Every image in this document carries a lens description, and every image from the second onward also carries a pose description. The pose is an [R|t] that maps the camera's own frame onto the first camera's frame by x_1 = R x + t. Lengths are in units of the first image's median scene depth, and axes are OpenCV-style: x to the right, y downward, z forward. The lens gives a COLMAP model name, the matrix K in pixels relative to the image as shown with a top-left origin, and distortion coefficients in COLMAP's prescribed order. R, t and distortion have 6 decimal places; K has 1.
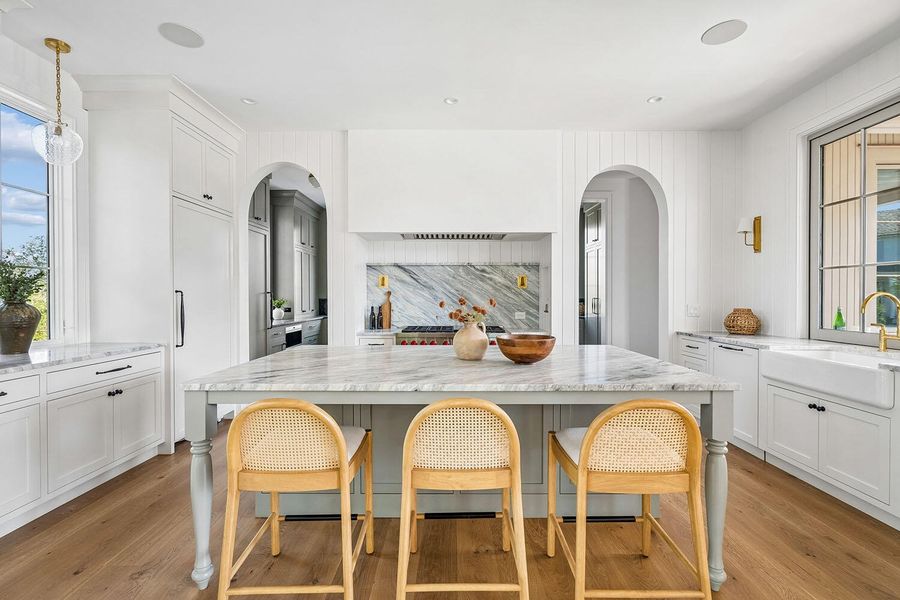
lens RADIAL K [[401.2, 0, 448.7], [0, 401.2, 300.4], [0, 0, 1]] dist [-0.010261, 0.002083]
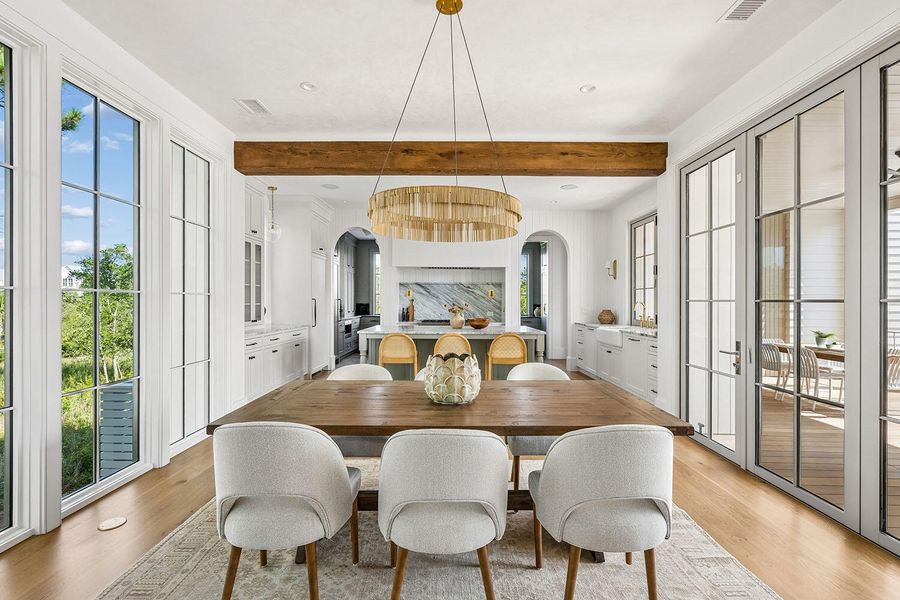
lens RADIAL K [[401.2, 0, 448.7], [0, 401.2, 300.4], [0, 0, 1]] dist [-0.010261, 0.002083]
pose [[0.999972, 0.005471, 0.005157, -0.005346], [-0.005388, 0.999858, -0.015976, 0.009409], [-0.005244, 0.015948, 0.999859, -0.723346]]
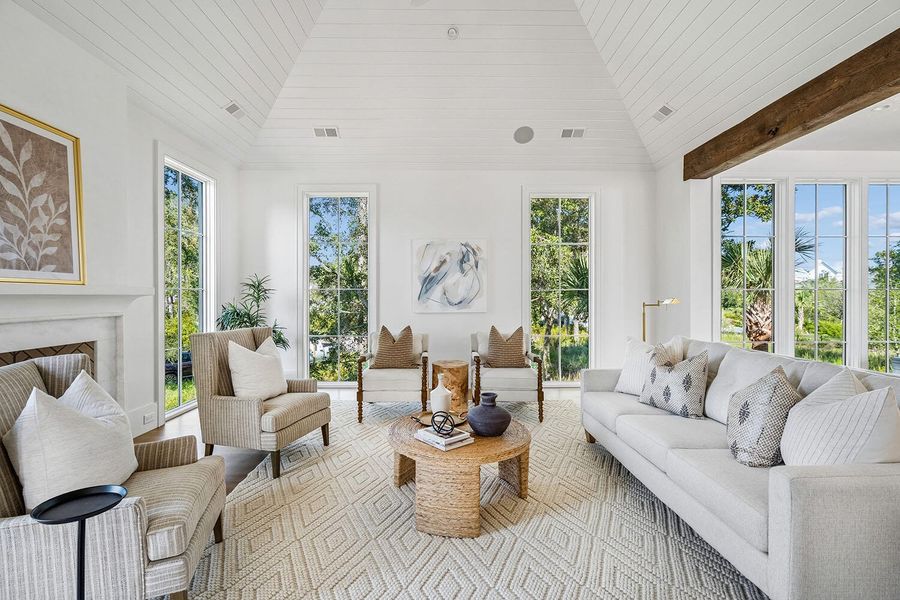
lens RADIAL K [[401.2, 0, 448.7], [0, 401.2, 300.4], [0, 0, 1]] dist [-0.010261, 0.002083]
pose [[0.015447, 0.014827, -0.999771, 0.534002], [-0.012940, 0.999809, 0.014627, 0.011253], [0.999797, 0.012711, 0.015636, -0.935183]]
